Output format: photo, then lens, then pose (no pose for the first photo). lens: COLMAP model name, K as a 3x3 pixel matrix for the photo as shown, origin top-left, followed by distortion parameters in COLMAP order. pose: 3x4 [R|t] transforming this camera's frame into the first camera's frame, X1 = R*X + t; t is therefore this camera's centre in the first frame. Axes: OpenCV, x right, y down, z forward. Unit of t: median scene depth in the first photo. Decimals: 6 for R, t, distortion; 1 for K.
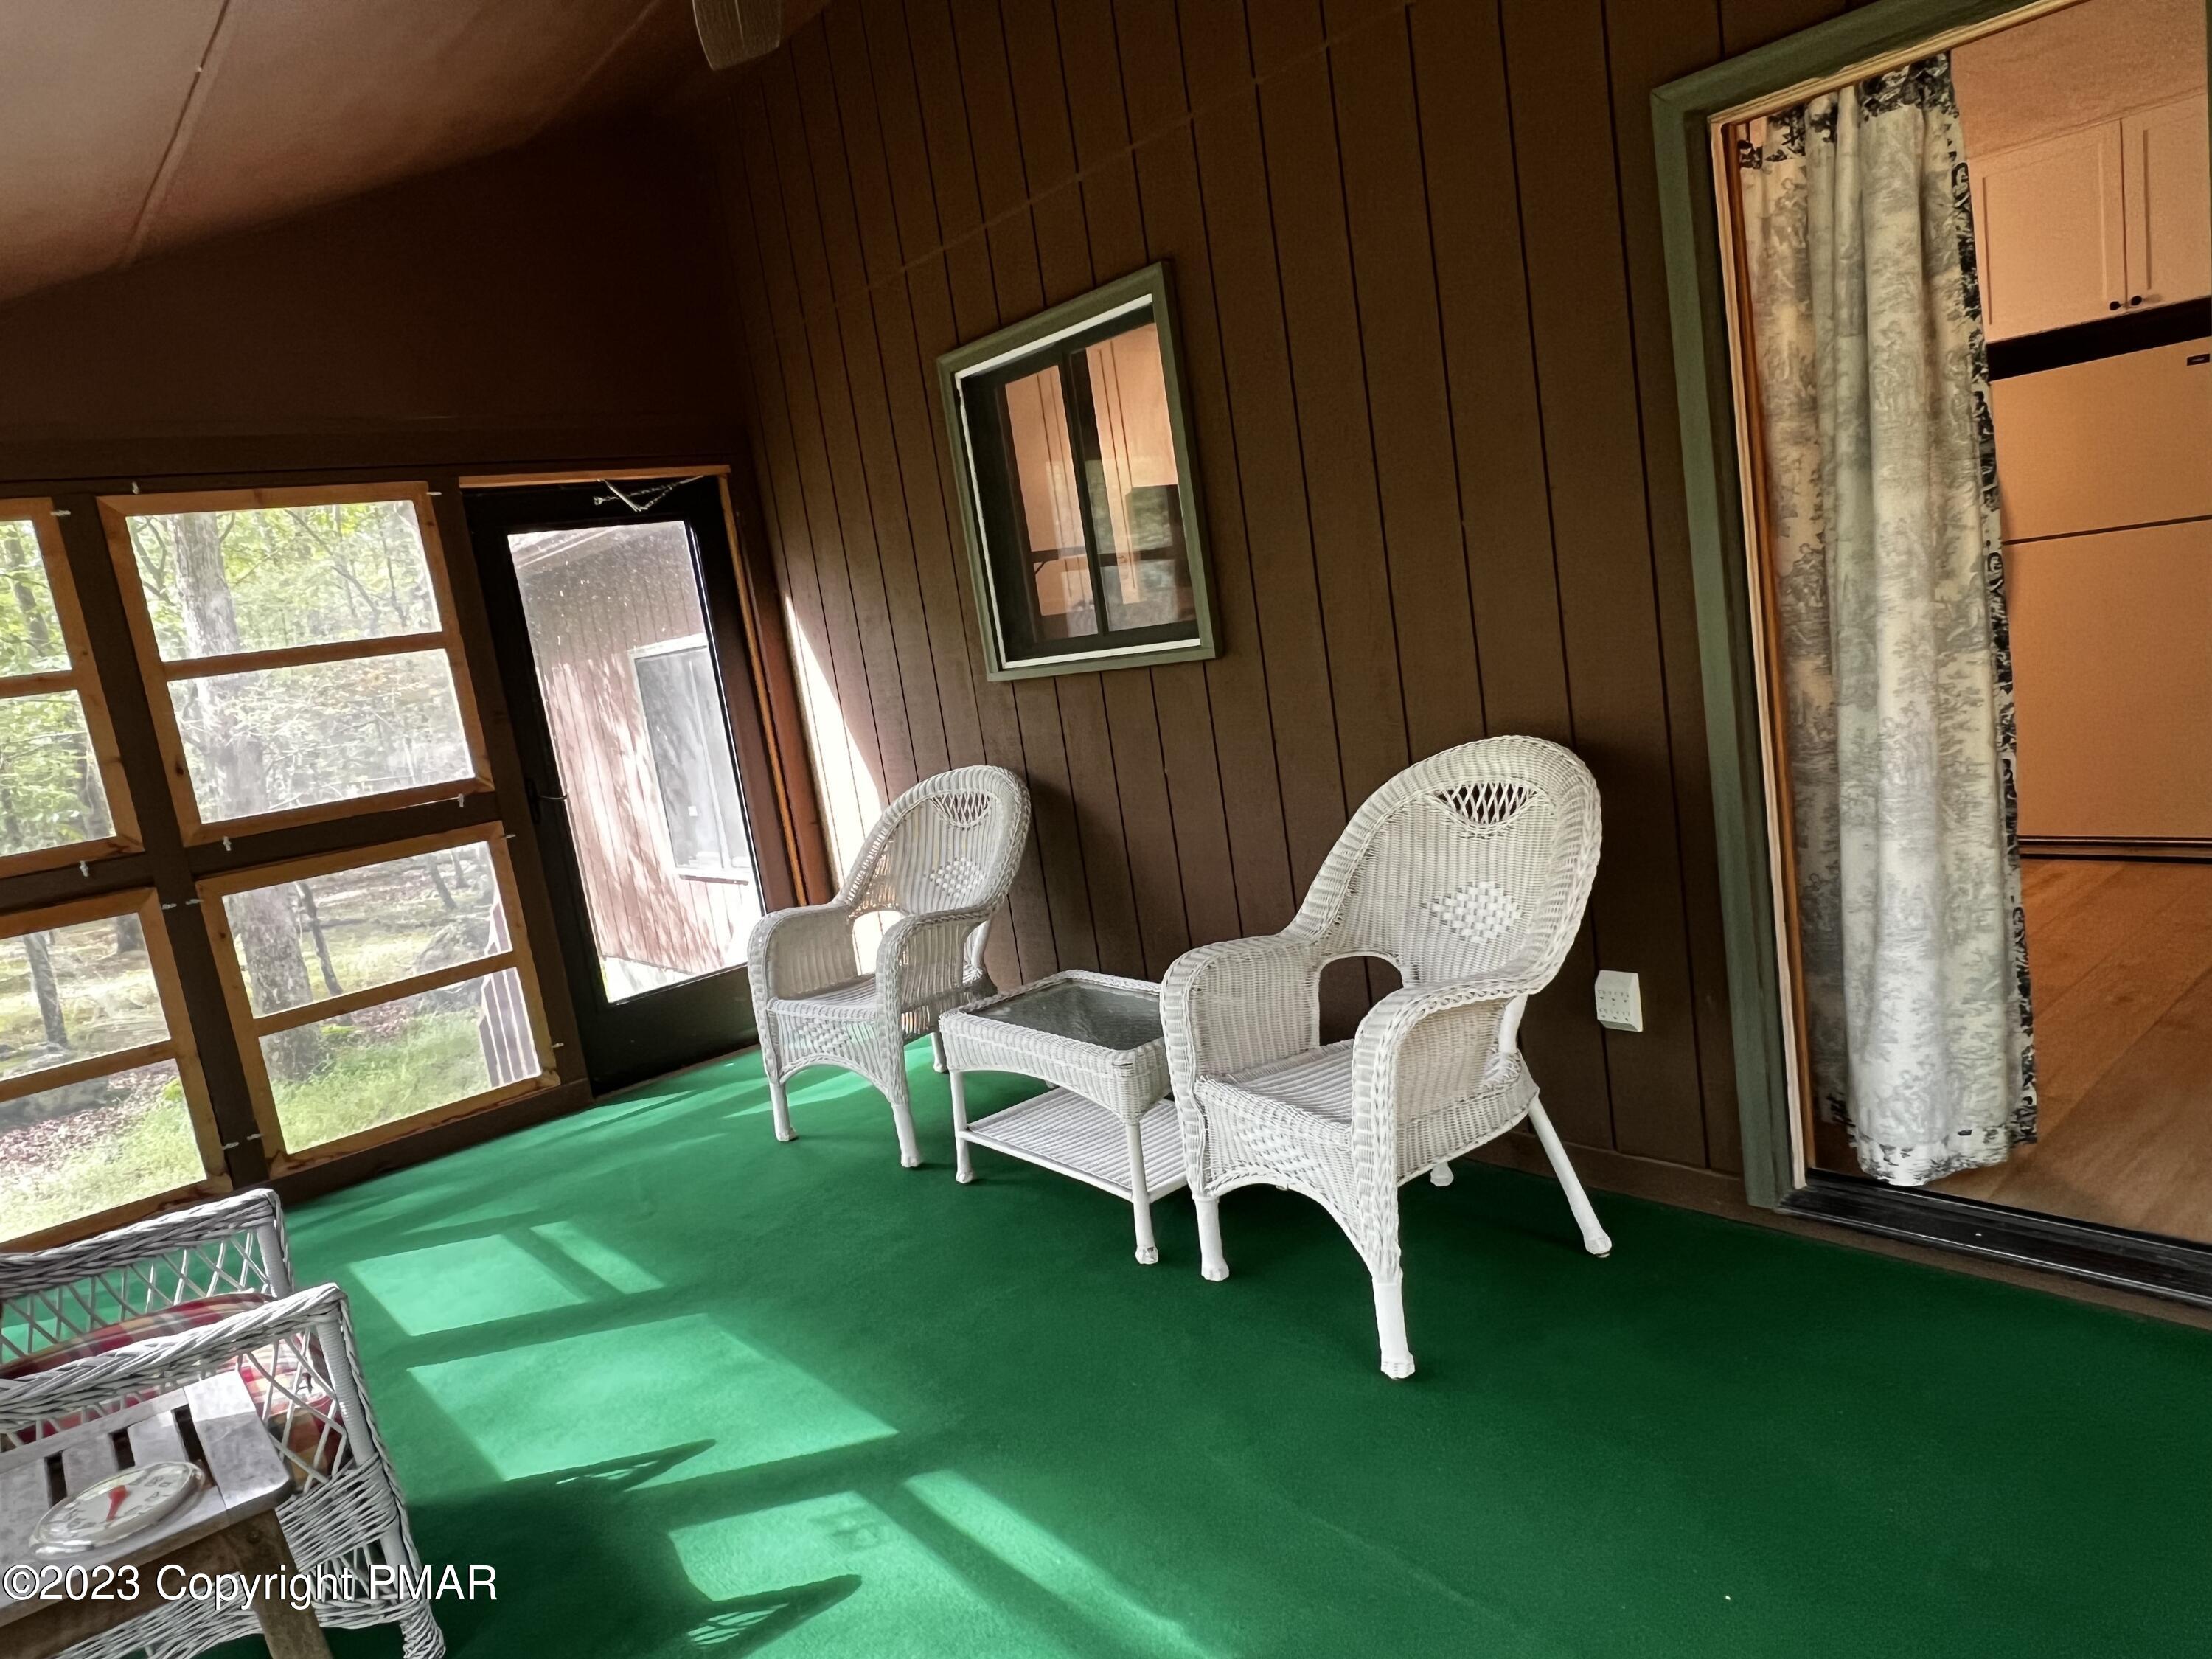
lens RADIAL K [[1400.9, 0, 1096.5], [0, 1400.9, 829.7], [0, 0, 1]] dist [-0.021885, 0.000203]
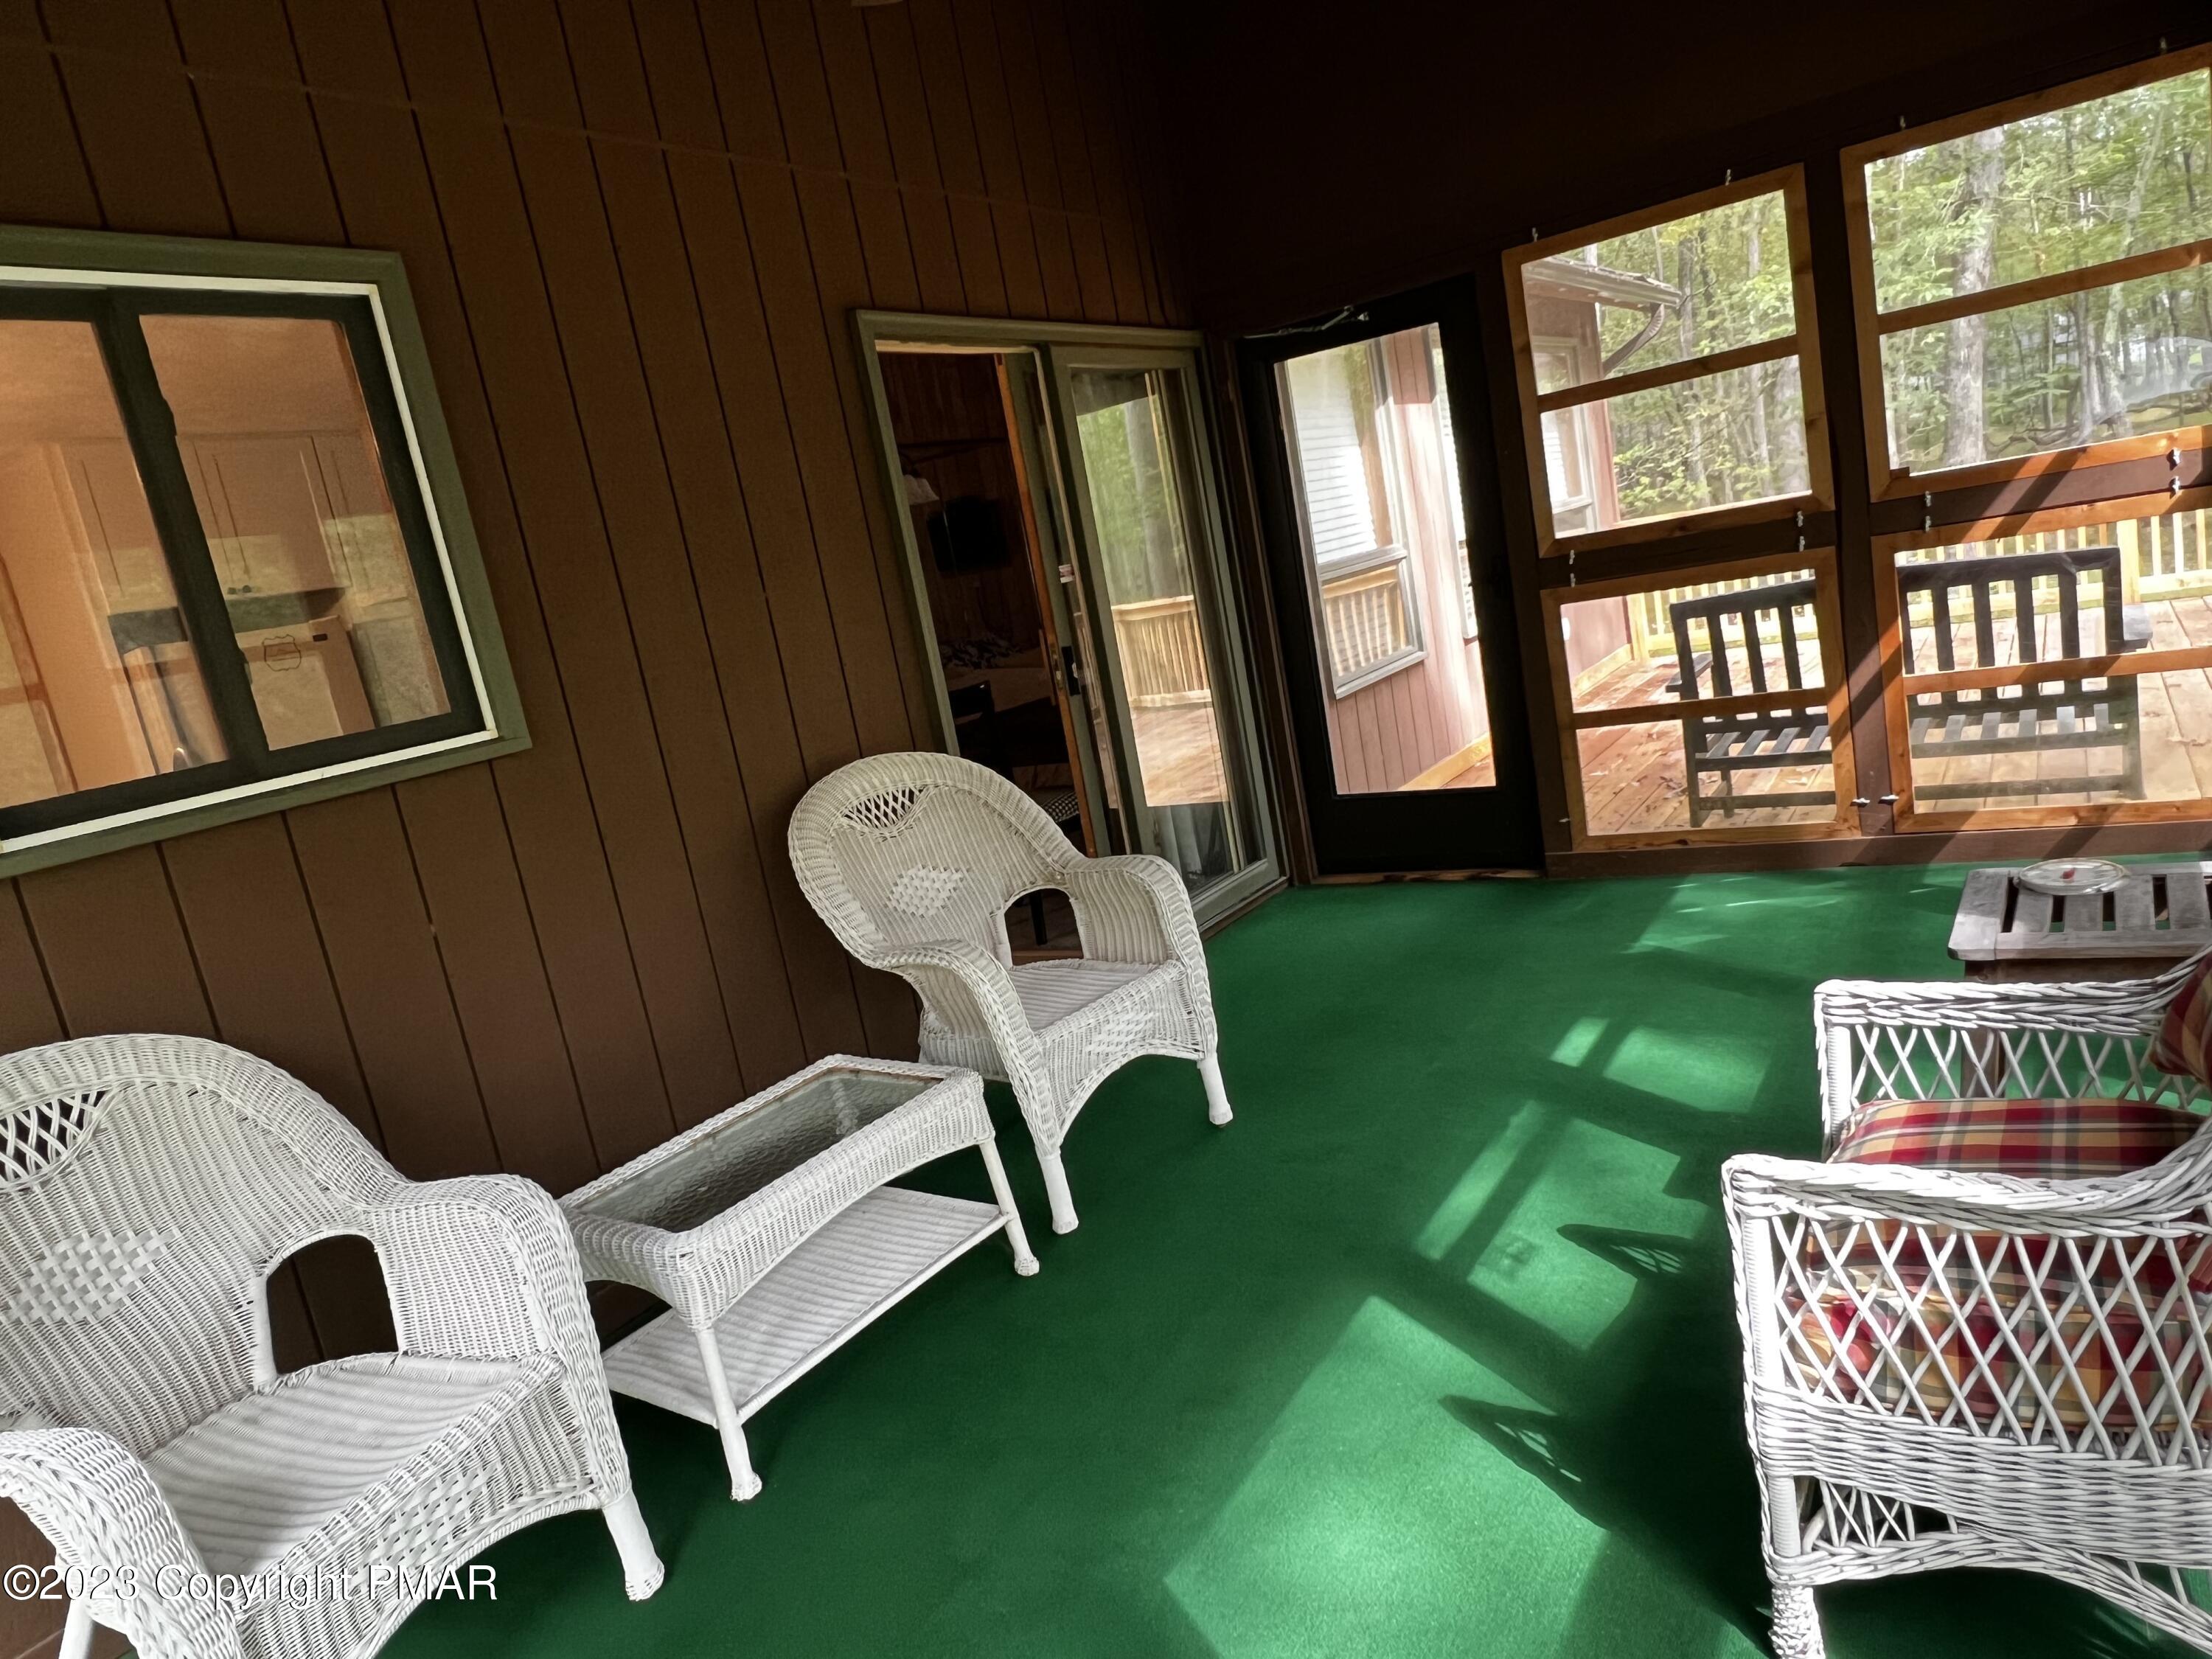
lens RADIAL K [[1400.9, 0, 1096.9], [0, 1400.9, 838.8], [0, 0, 1]] dist [-0.021885, 0.000203]
pose [[-0.229776, 0.003247, 0.973238, -0.967704], [0.358941, 0.929783, 0.081642, -0.029488], [-0.904635, 0.368095, -0.214807, 1.132314]]
